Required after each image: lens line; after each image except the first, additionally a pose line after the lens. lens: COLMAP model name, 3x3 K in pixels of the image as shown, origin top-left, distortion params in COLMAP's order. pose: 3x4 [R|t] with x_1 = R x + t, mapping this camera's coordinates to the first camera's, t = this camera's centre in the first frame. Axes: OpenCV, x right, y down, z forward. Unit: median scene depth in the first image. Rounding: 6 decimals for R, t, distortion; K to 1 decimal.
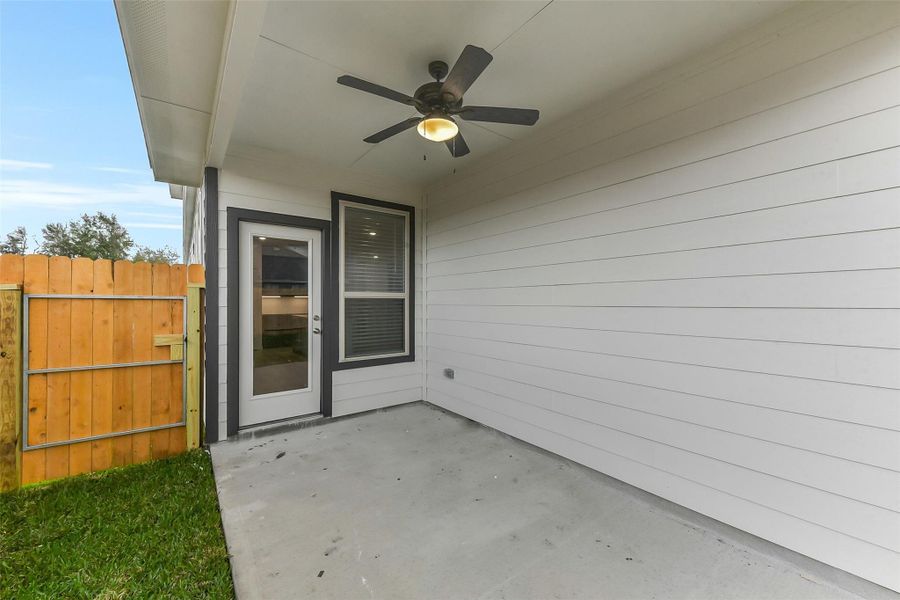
lens RADIAL K [[349.5, 0, 450.3], [0, 349.5, 300.7], [0, 0, 1]] dist [0.005514, -0.001523]
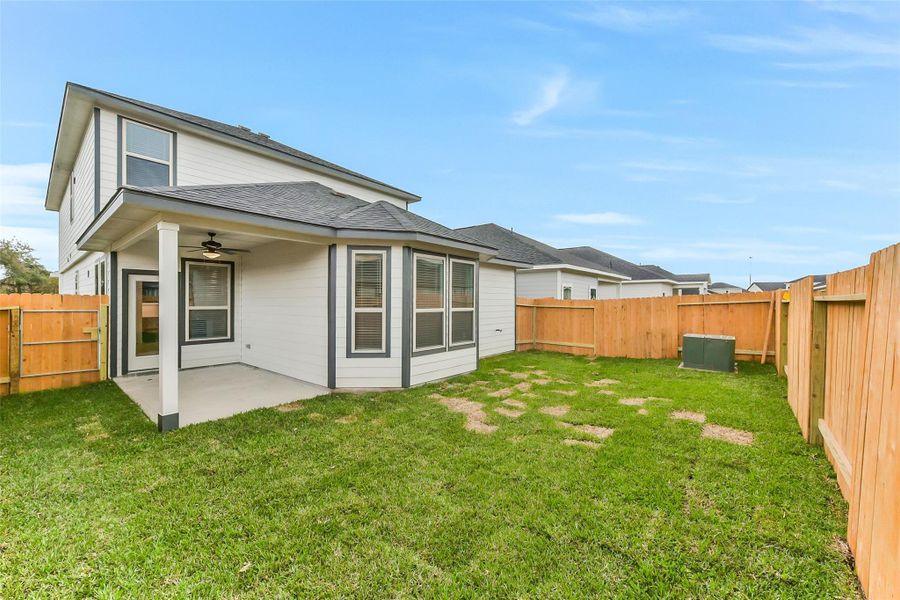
lens RADIAL K [[349.5, 0, 449.8], [0, 349.5, 301.5], [0, 0, 1]] dist [0.005514, -0.001523]
pose [[0.975135, 0.004385, 0.221570, 0.874955], [-0.004977, 0.999985, 0.002116, -0.080819], [-0.221557, -0.003166, 0.975142, -1.592207]]
